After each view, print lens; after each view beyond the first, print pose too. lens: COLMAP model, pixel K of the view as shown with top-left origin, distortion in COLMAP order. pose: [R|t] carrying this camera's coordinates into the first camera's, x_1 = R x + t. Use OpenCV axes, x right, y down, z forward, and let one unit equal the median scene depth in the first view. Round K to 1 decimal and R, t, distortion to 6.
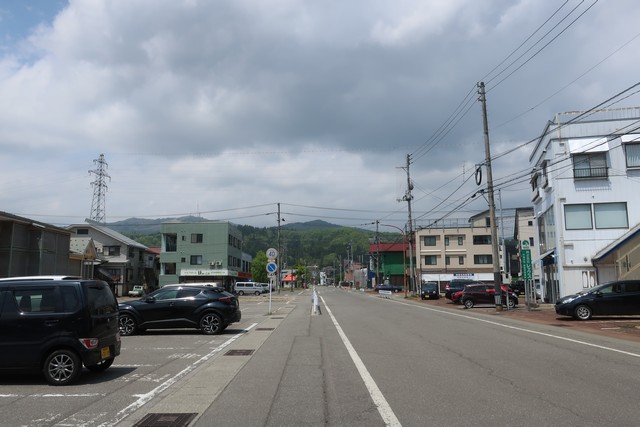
lens RADIAL K [[504.4, 0, 320.5], [0, 504.4, 213.9], [0, 0, 1]] dist [-0.011225, 0.001645]
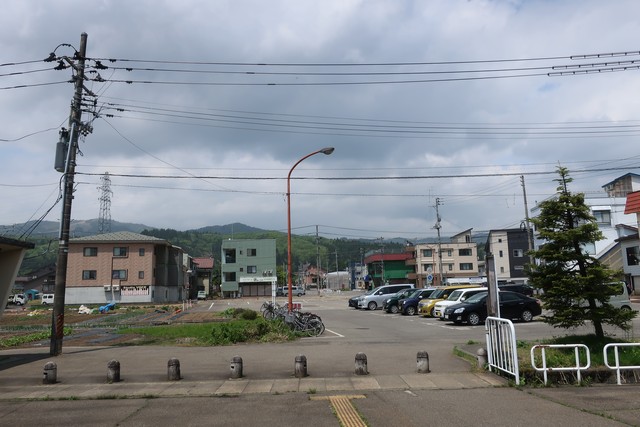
lens RADIAL K [[504.4, 0, 318.6], [0, 504.4, 213.5], [0, 0, 1]] dist [-0.011225, 0.001645]
pose [[0.986332, 0.004693, 0.164702, -0.291678], [-0.003771, 0.999975, -0.005911, -0.043405], [-0.164726, 0.005210, 0.986326, -0.283272]]
